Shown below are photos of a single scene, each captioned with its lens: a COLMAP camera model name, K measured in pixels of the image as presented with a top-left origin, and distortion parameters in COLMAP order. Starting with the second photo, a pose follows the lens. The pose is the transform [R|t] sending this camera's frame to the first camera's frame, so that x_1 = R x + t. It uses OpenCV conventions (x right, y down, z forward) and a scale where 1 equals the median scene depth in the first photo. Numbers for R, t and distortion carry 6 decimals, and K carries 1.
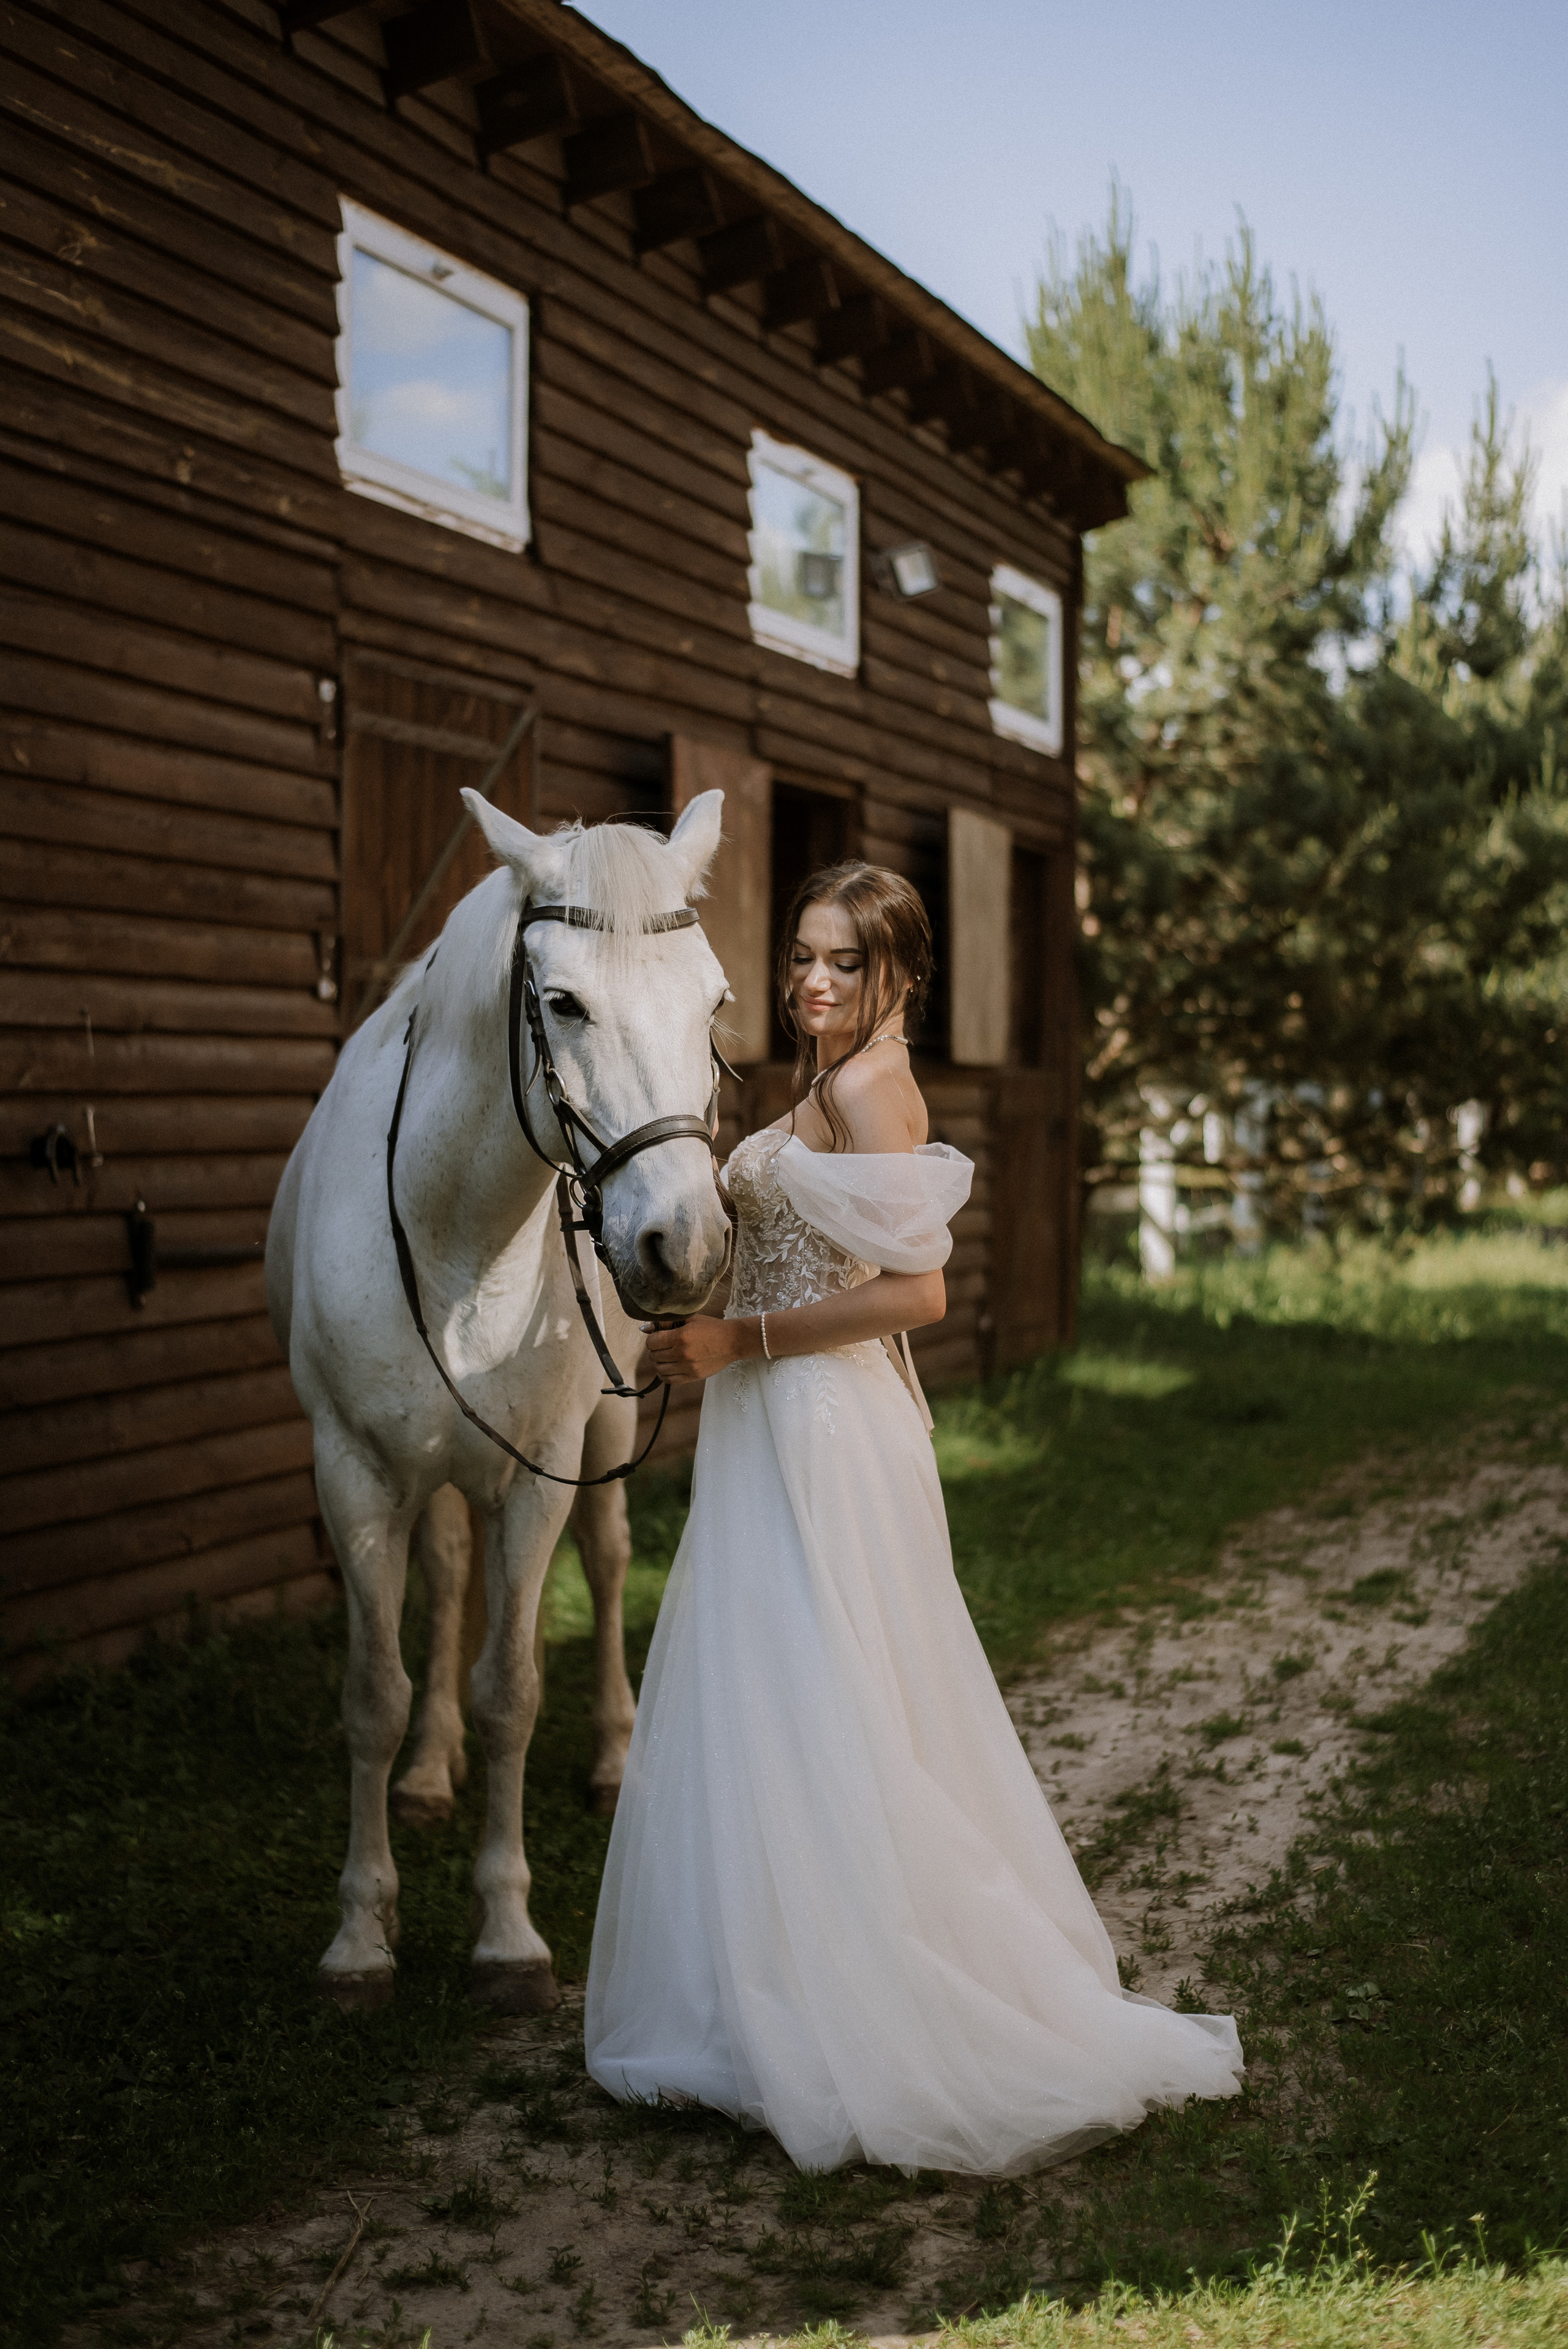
lens RADIAL K [[3427.2, 0, 777.6], [0, 3427.2, 1171.2], [0, 0, 1]] dist [-0.120939, 0.121364]
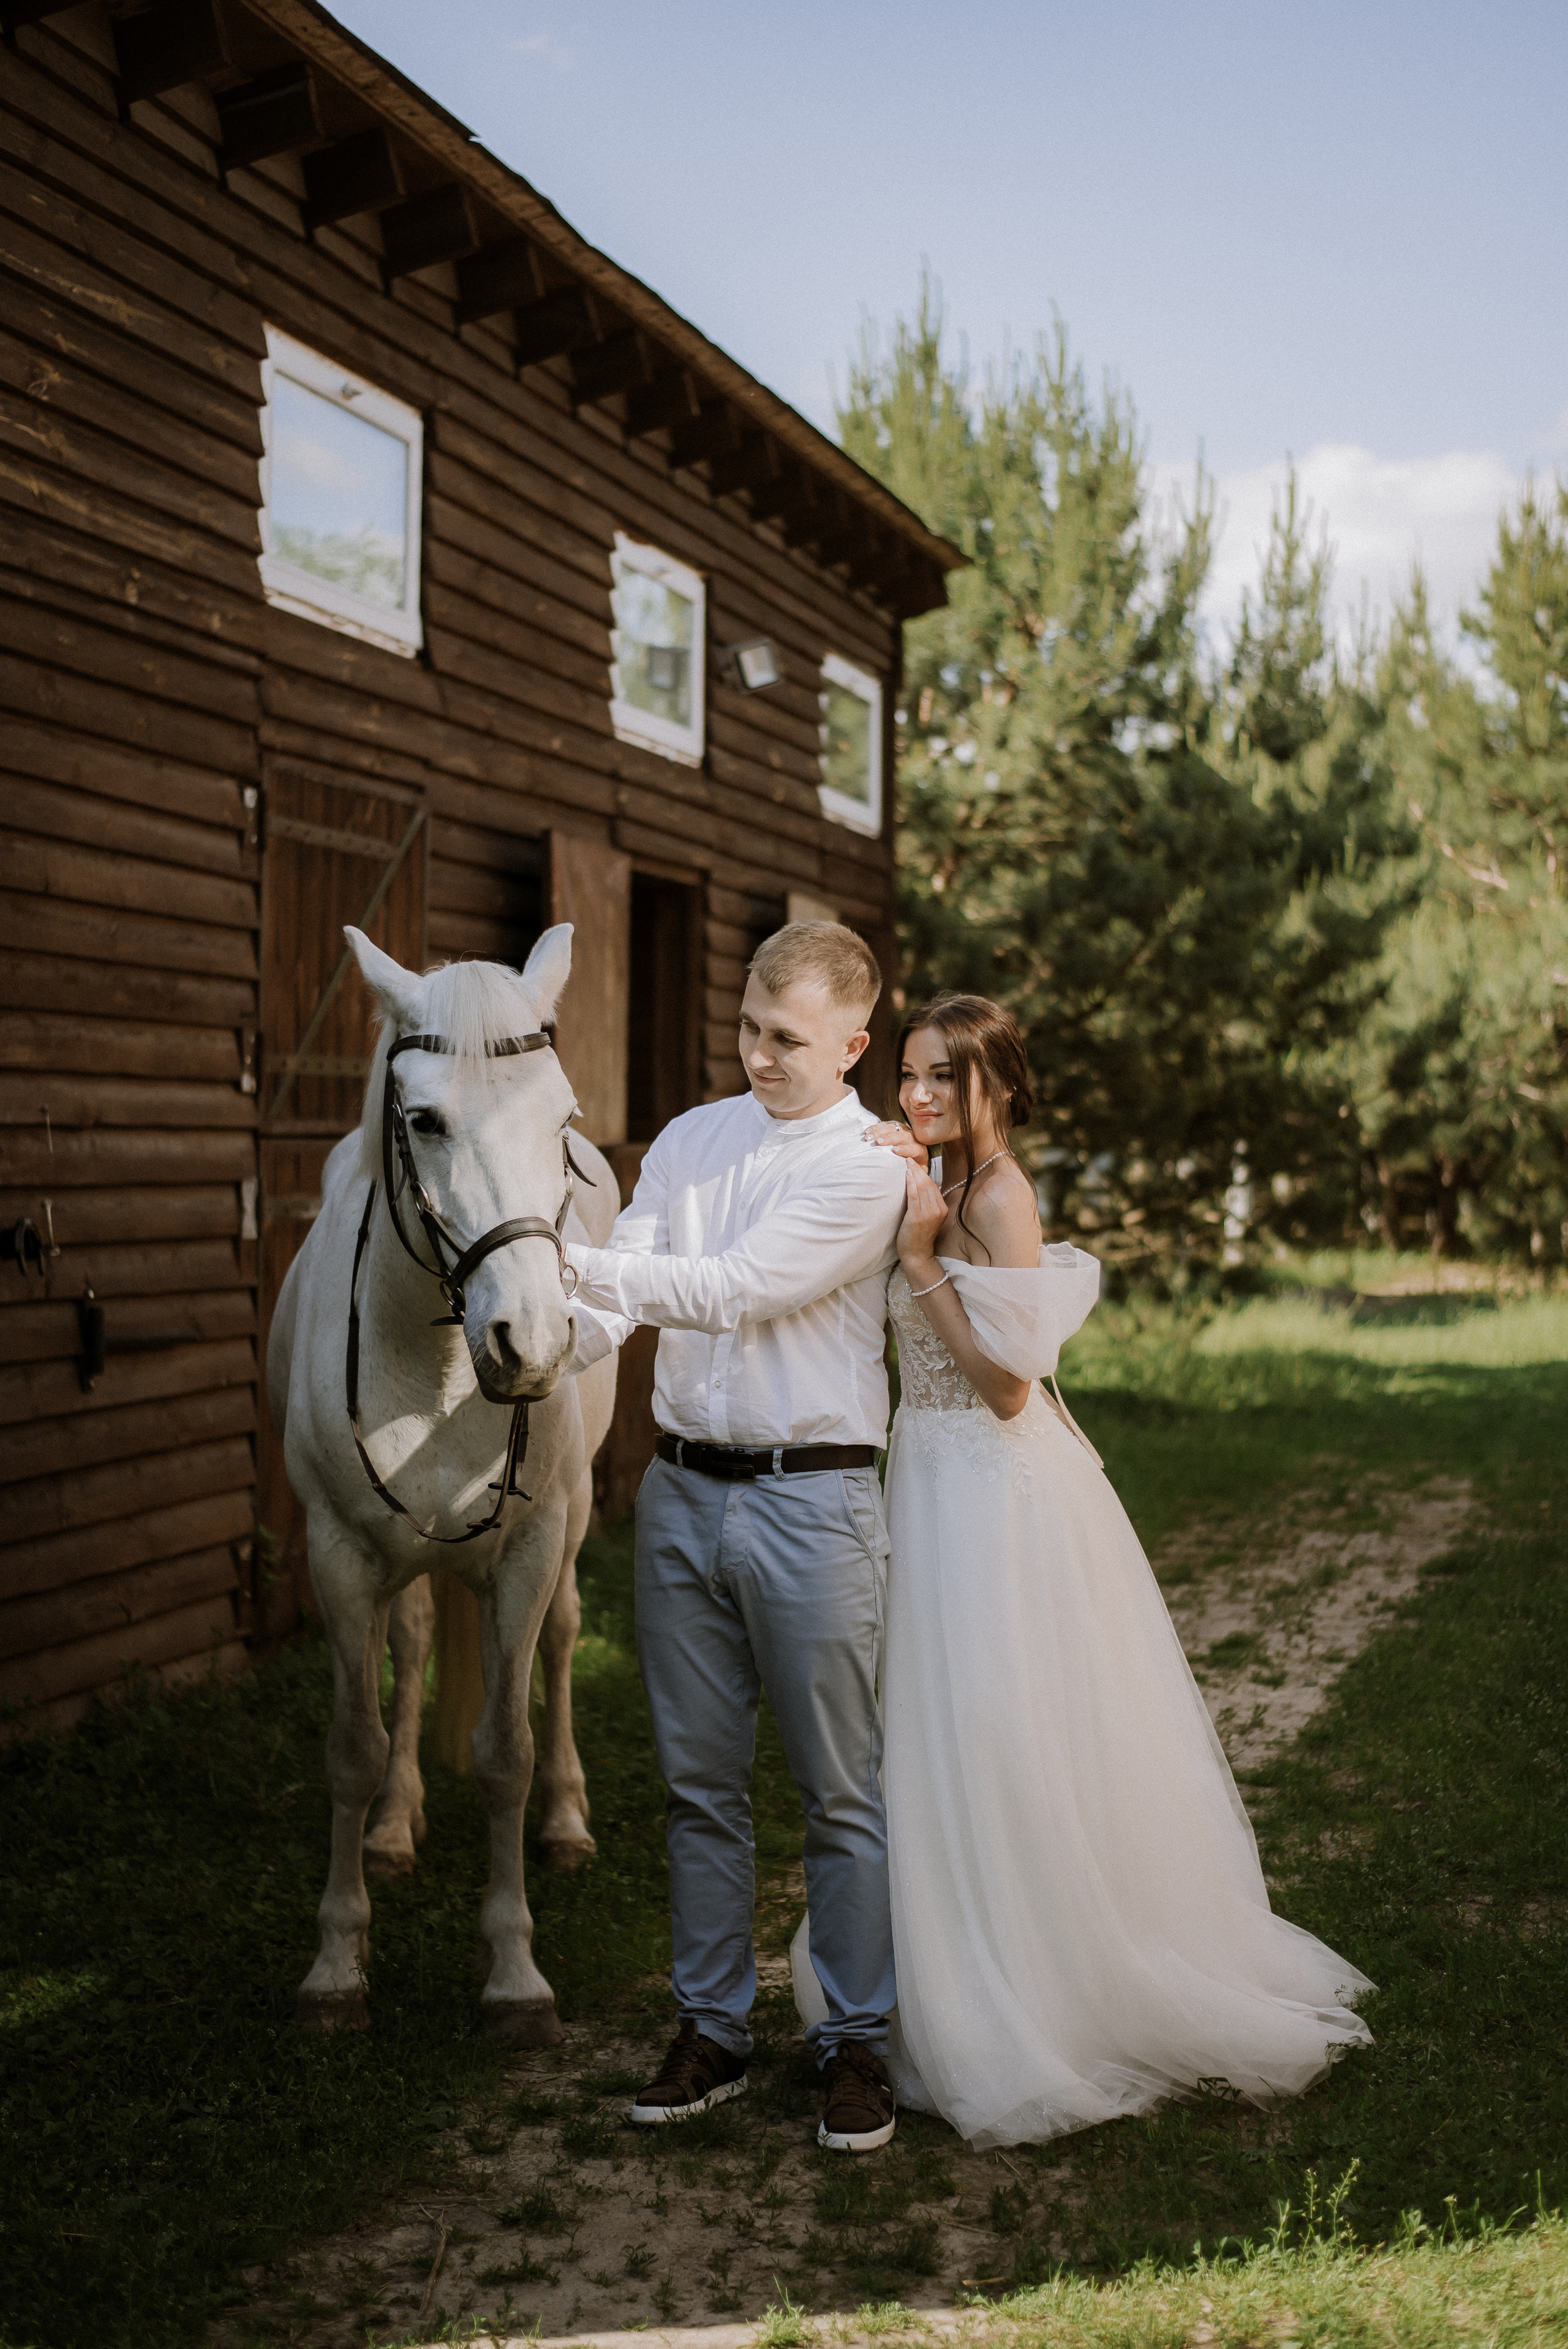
lens RADIAL K [[3511.7, 0, 778.6], [0, 3511.7, 1176.7], [0, 0, 1]] dist [-0.112680, 0.083601]
pose [[0.996876, 0.005125, 0.078817, -0.053392], [-0.004125, 0.999909, -0.012844, -0.011301], [-0.078876, 0.012479, 0.996806, -0.078280]]
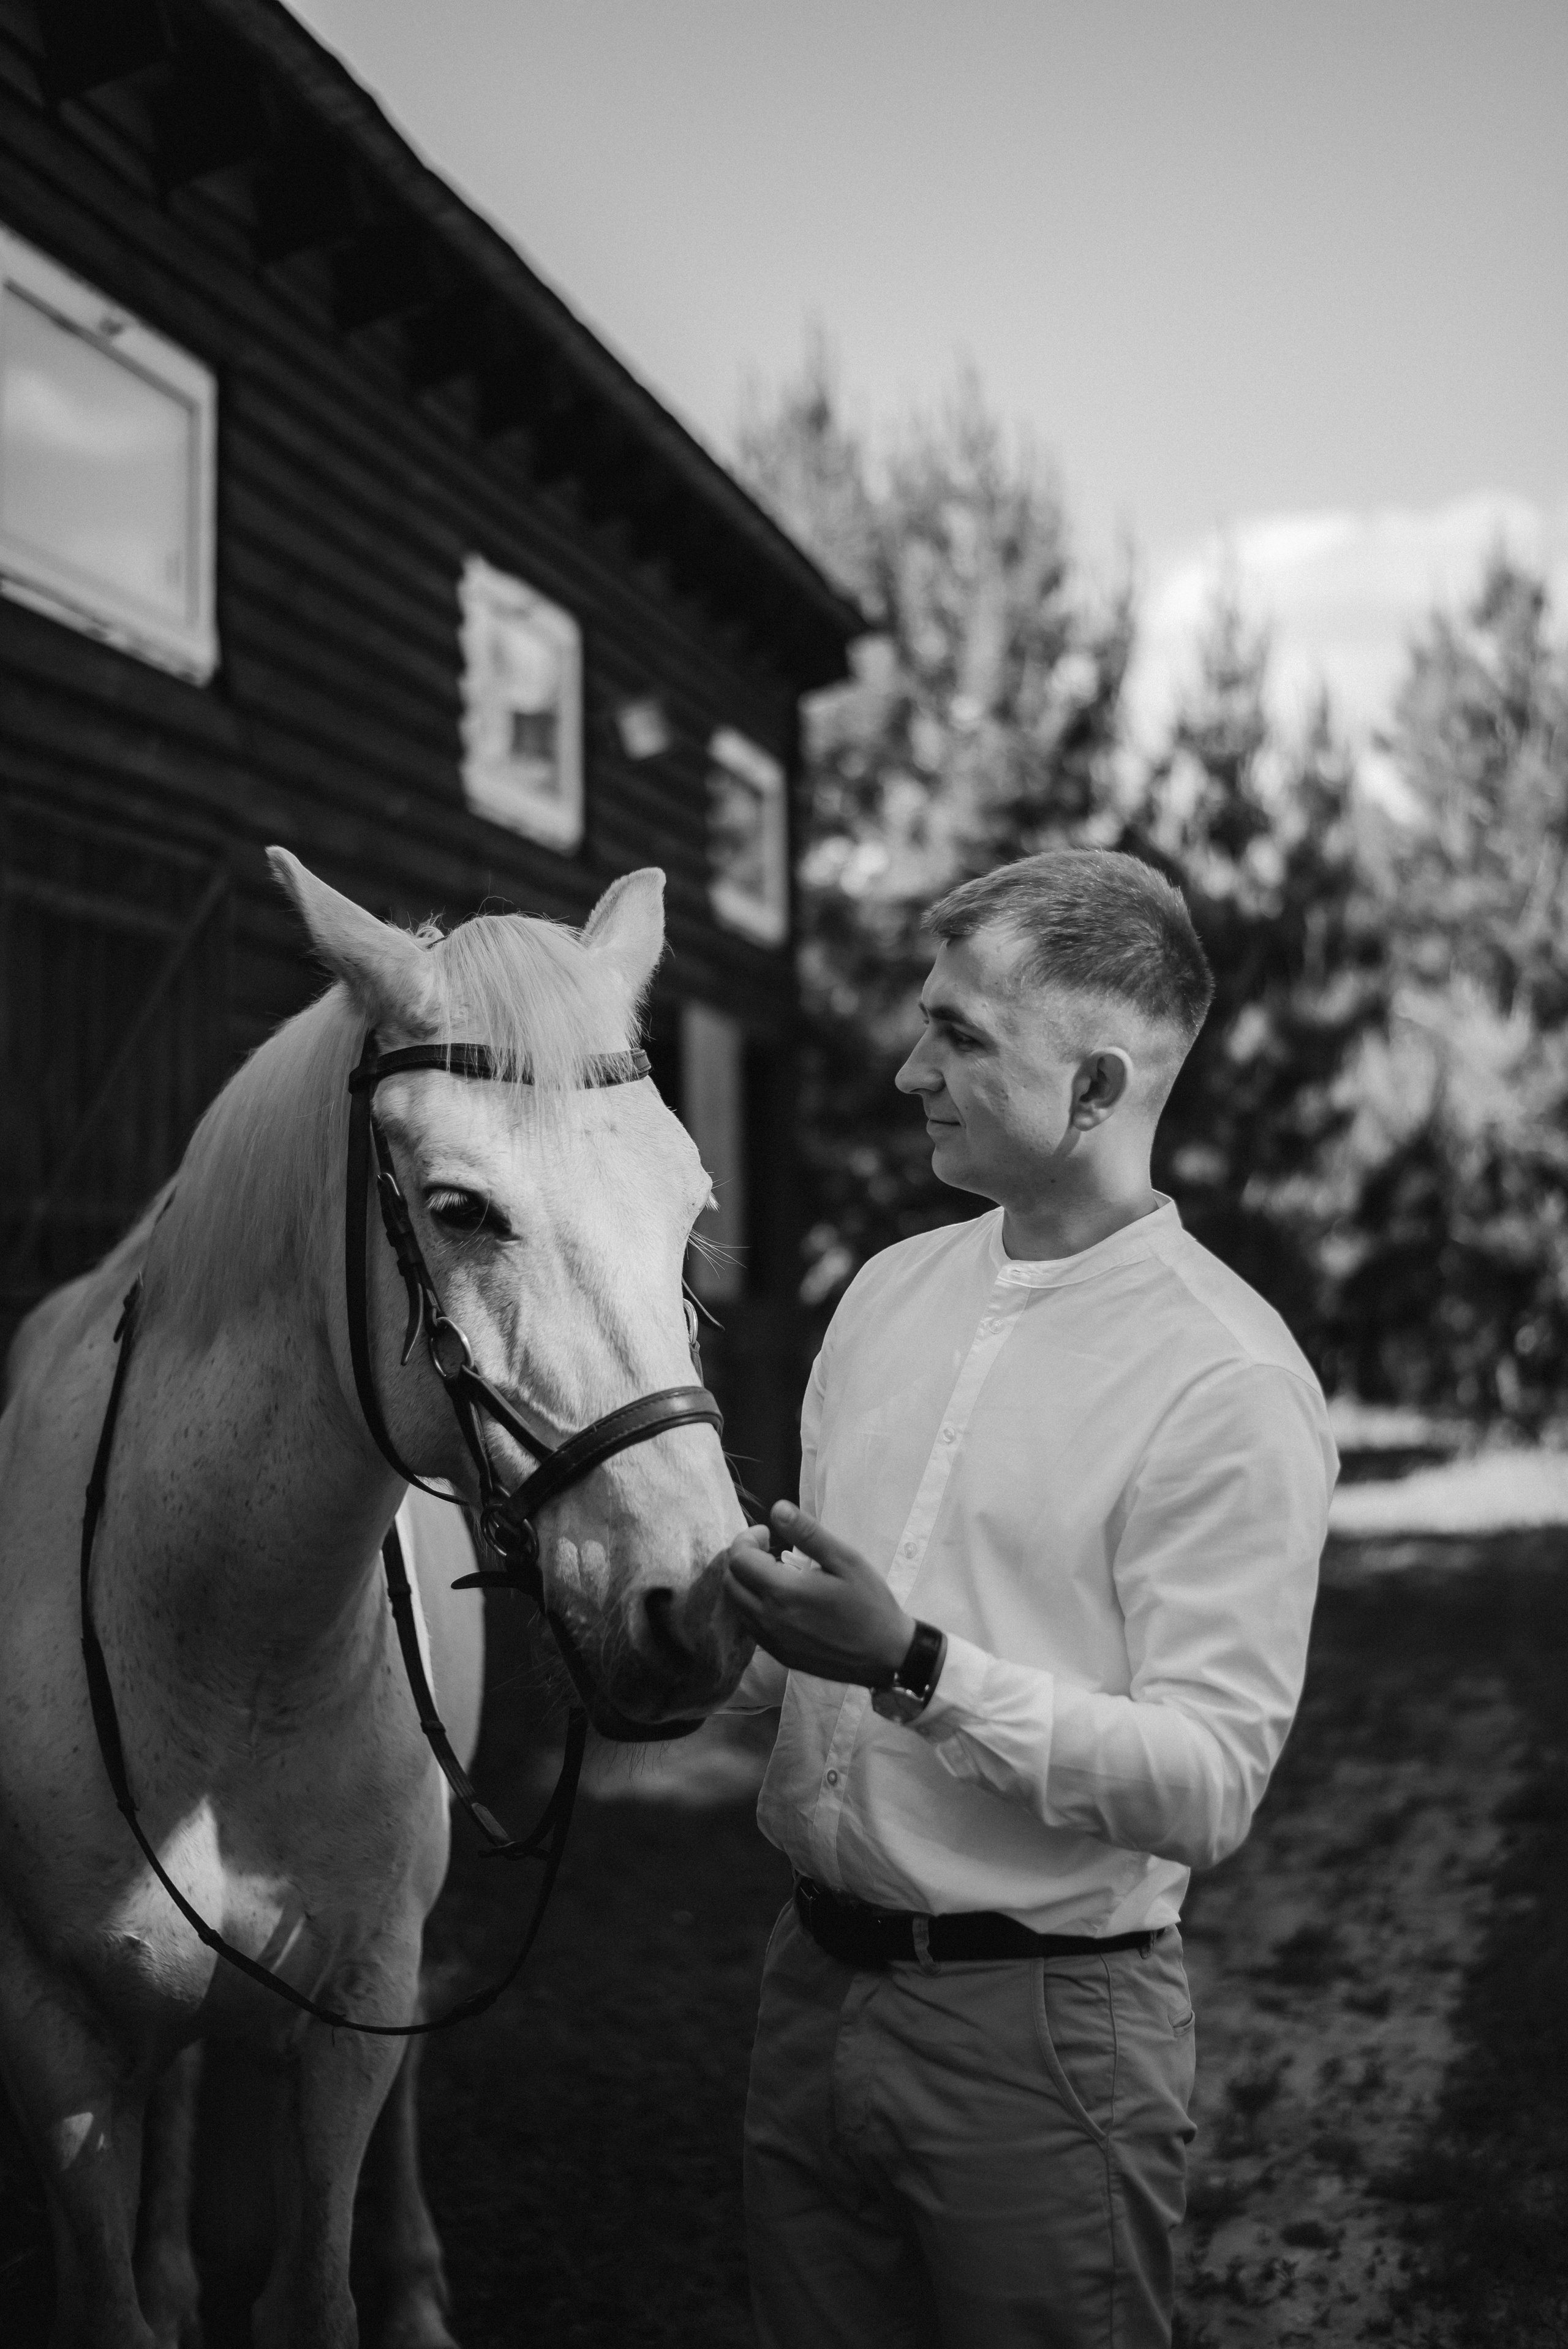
lens RADIAL K [[3431.7, 0, 781.9], [0, 3431.7, 1173.0], [0, 0, 1]] dist [-0.124045, 0.130607]
pose [[0.993033, -0.010976, 0.117323, -0.040493], [0.018065, 0.998063, -0.059528, -0.017728], [-0.116442, 0.061233, 0.991308, 0.217099]]
